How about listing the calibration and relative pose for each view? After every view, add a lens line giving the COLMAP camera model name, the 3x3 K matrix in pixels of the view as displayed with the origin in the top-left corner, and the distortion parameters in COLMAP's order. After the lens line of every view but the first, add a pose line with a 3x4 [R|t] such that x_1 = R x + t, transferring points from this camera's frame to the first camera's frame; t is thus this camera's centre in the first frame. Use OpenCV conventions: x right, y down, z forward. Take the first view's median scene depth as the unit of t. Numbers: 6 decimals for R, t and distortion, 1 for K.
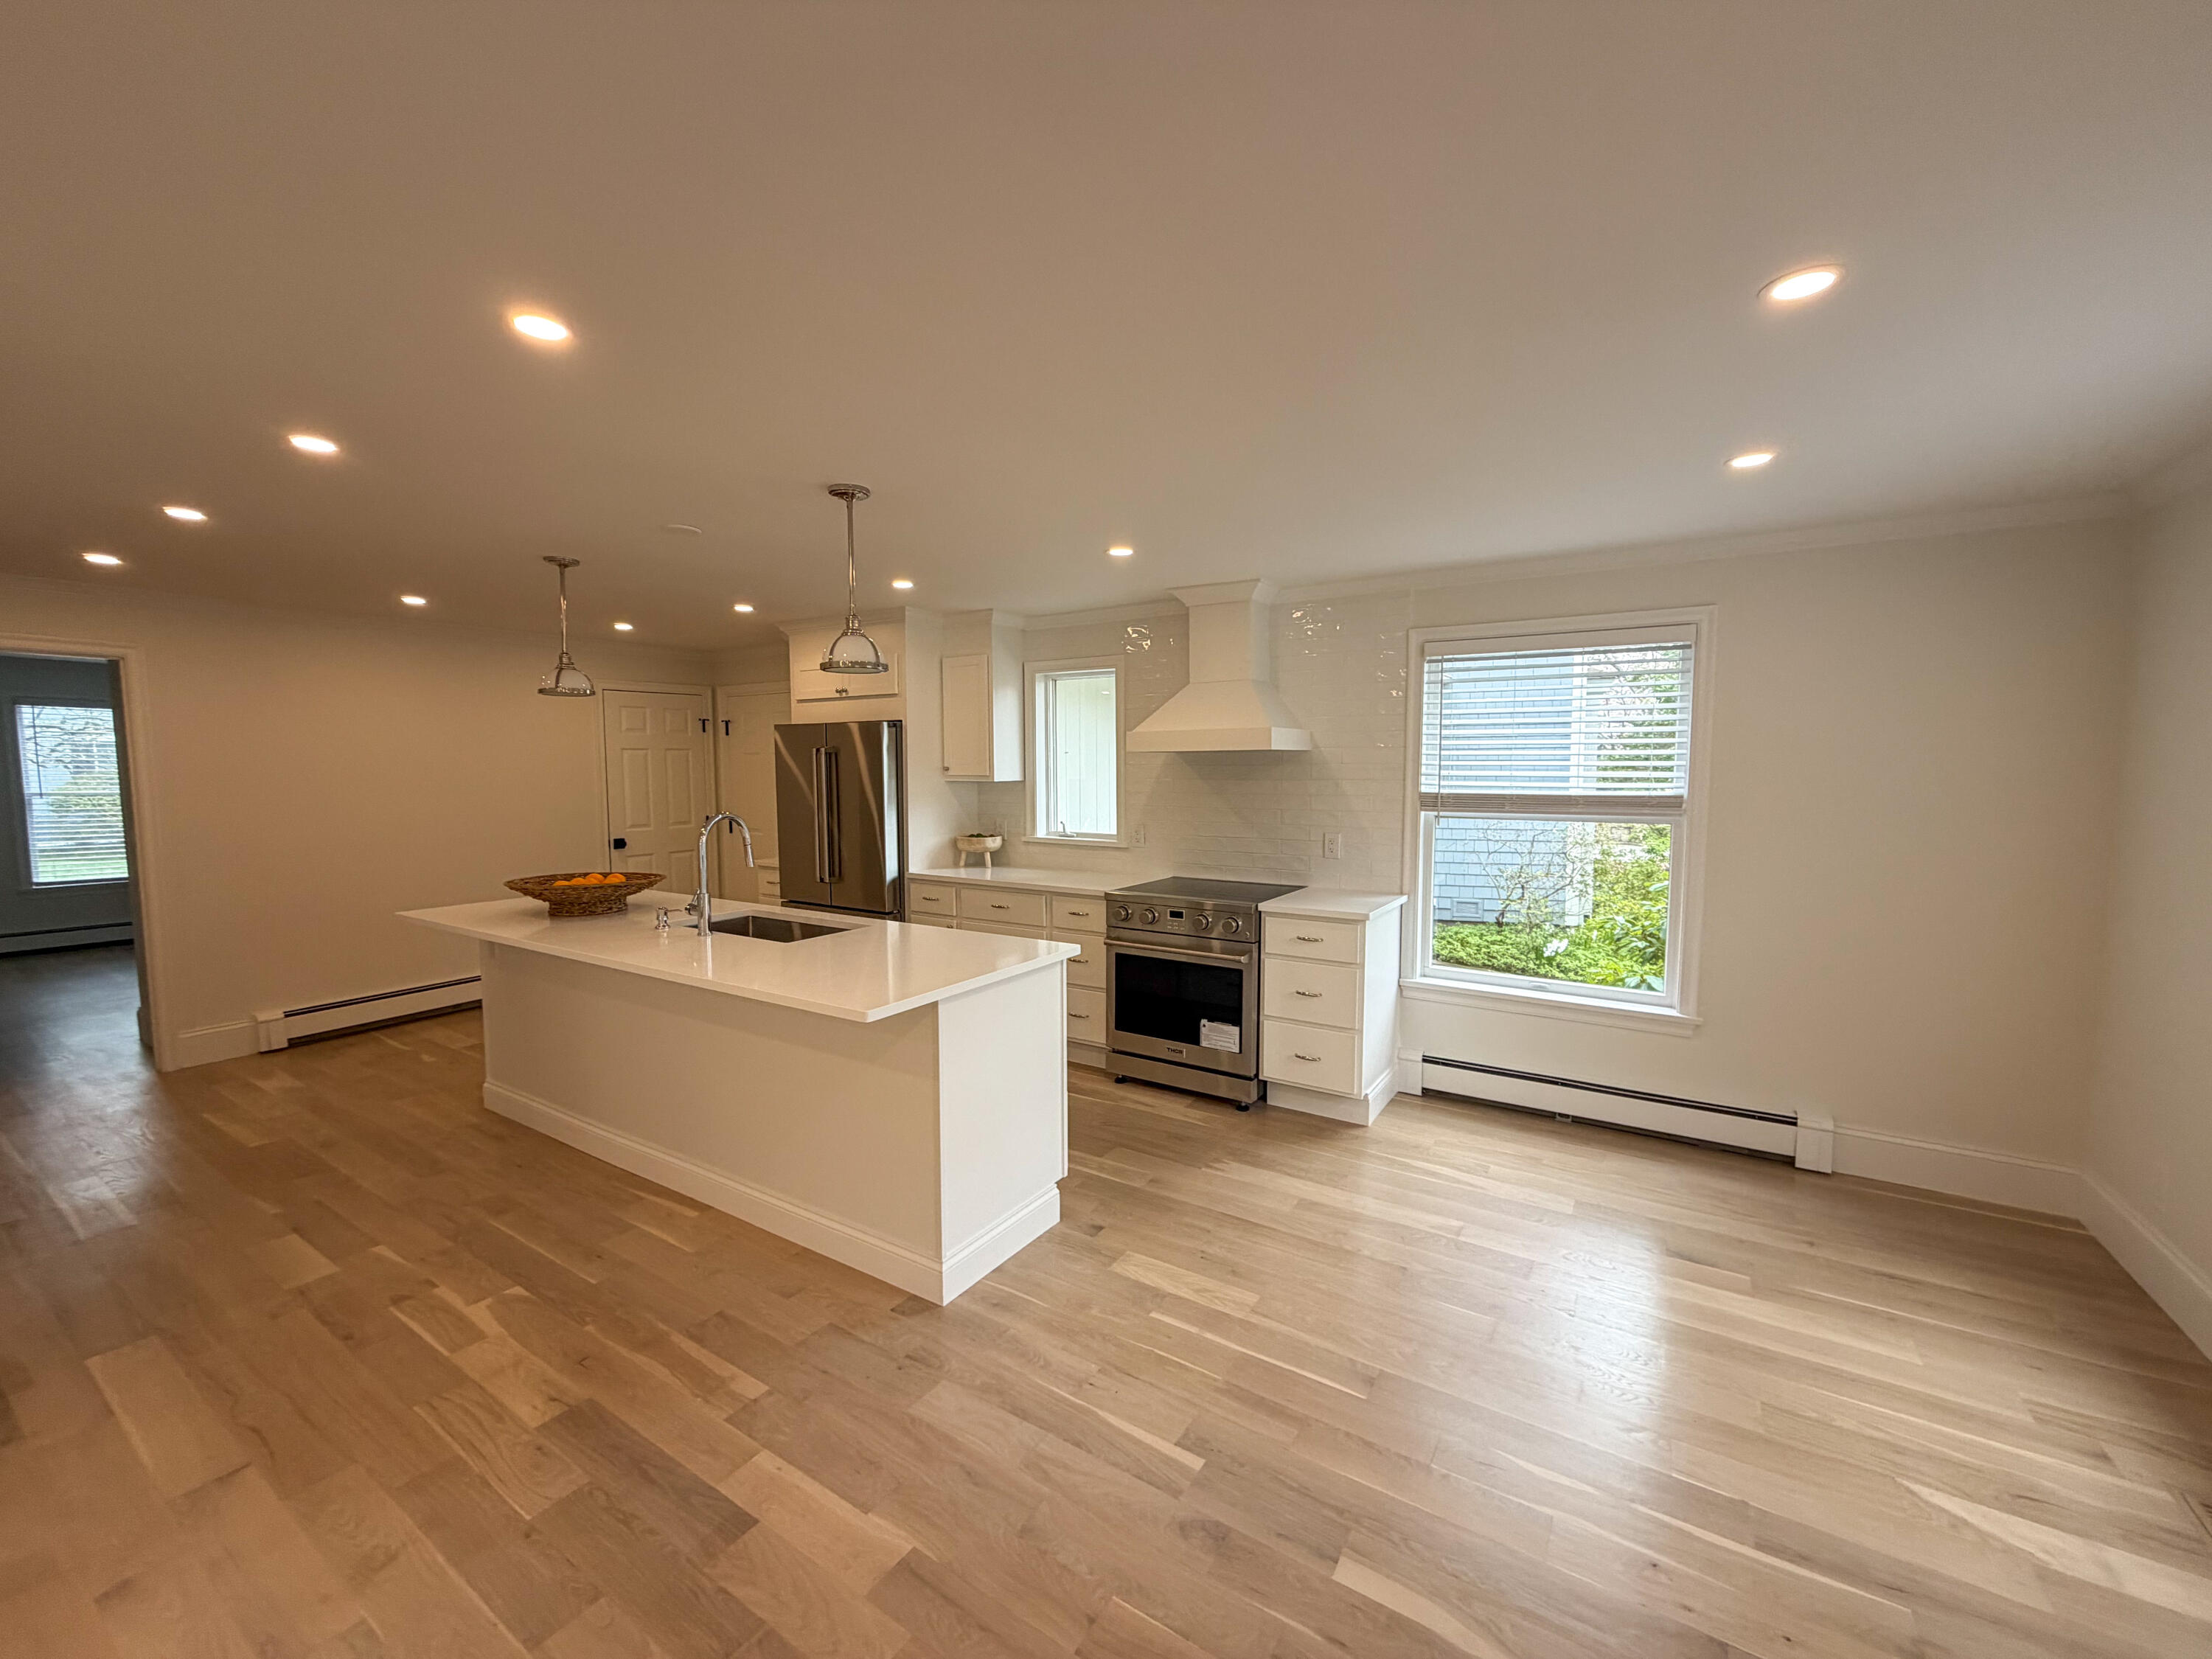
lens RADIAL K [[878.3, 0, 1101.0], [0, 878.3, 825.0], [0, 0, 1]] dist [-0.001658, 0.000082]
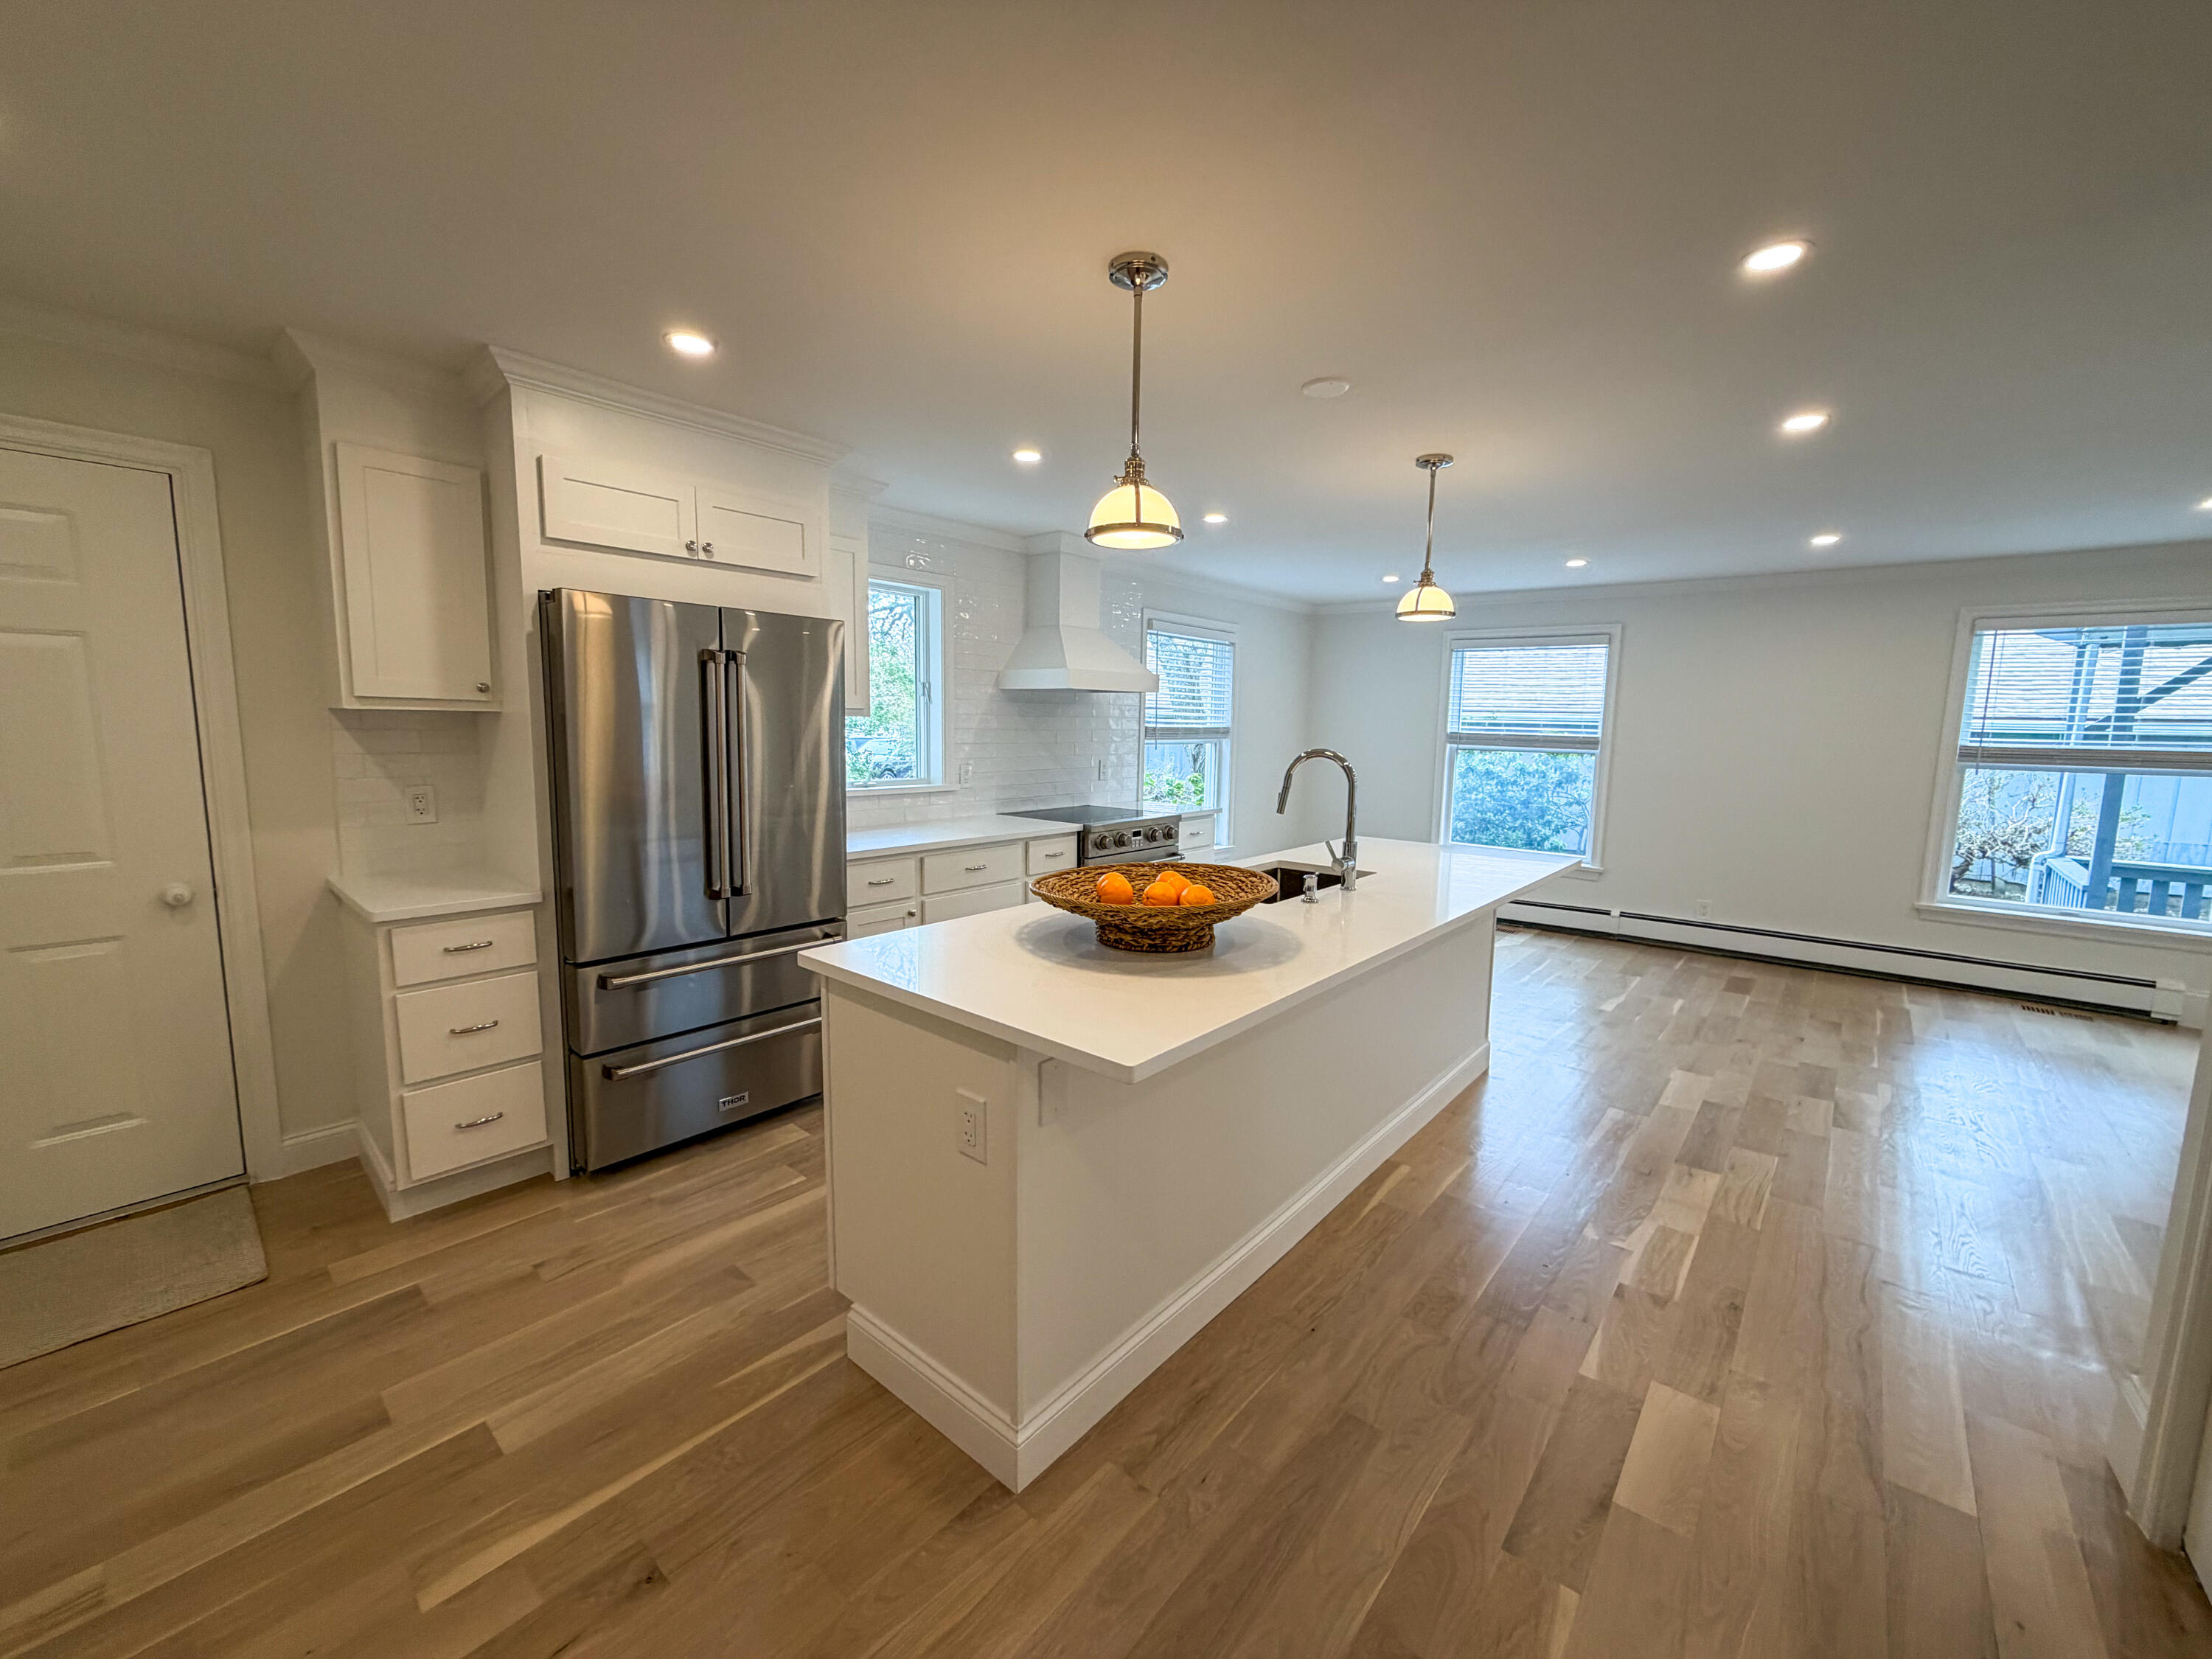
lens RADIAL K [[877.1, 0, 1101.8], [0, 877.1, 831.0], [0, 0, 1]] dist [0.001141, -0.000022]
pose [[0.144234, -0.120943, 0.982125, -1.188100], [0.051779, 0.992066, 0.114563, -0.041118], [-0.988188, 0.034330, 0.149351, 0.988191]]
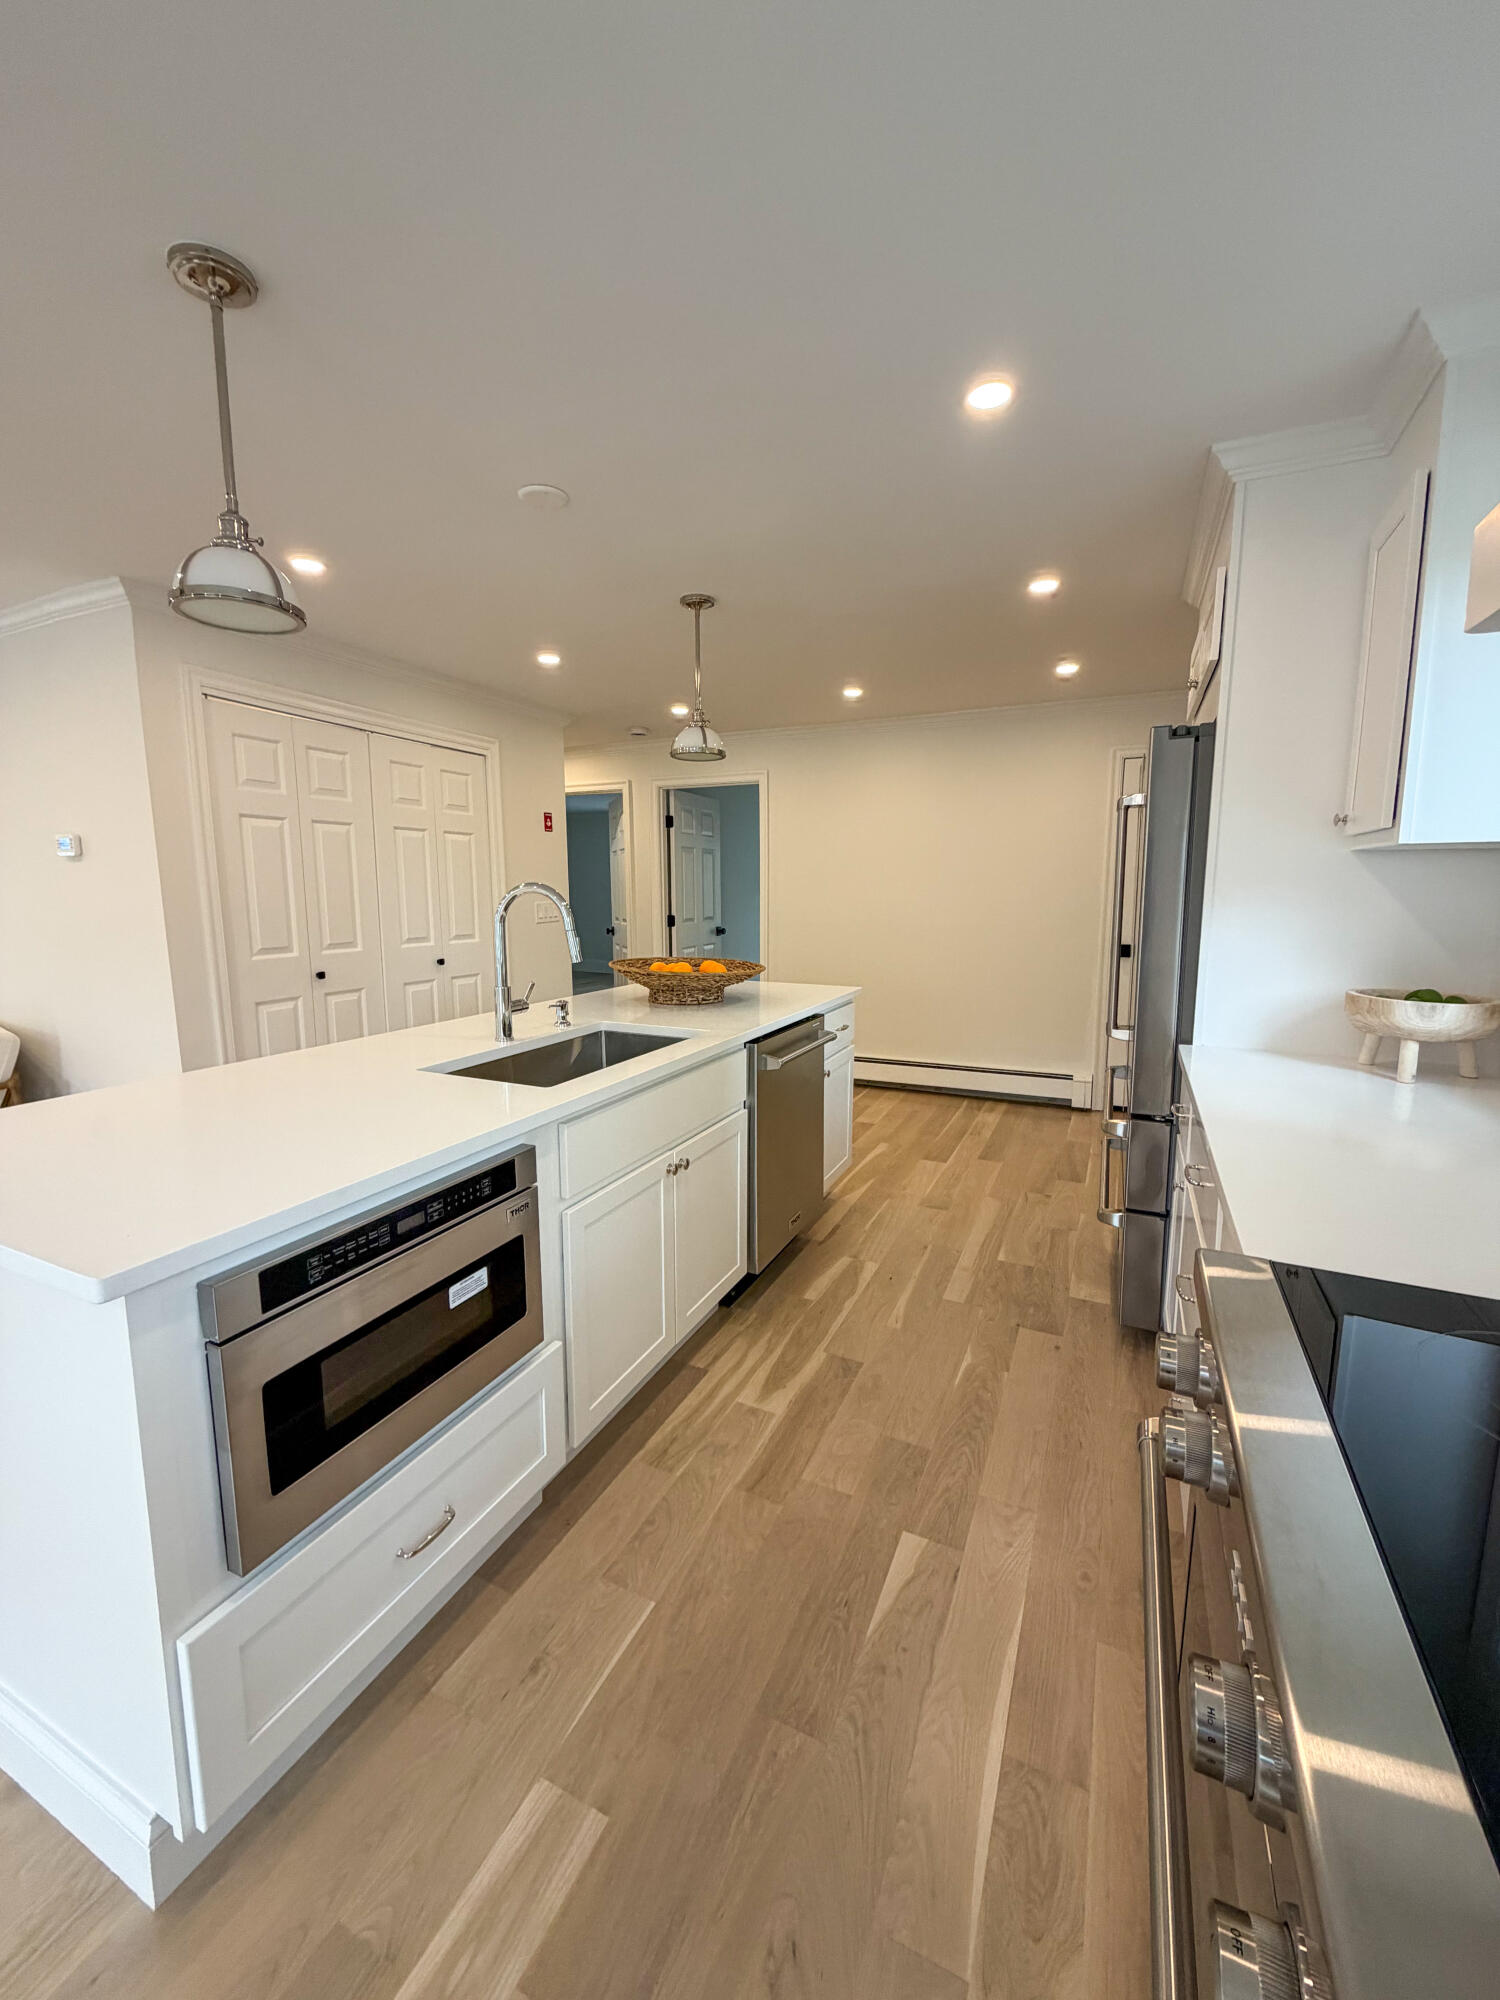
lens RADIAL K [[794.1, 0, 750.0], [0, 794.1, 1000.0], [0, 0, 1]] dist [-0.001658, 0.000082]
pose [[0.131469, 0.143397, -0.980894, 0.236528], [-0.067399, 0.988486, 0.135474, -0.019046], [0.989026, 0.048301, 0.139620, 0.992323]]
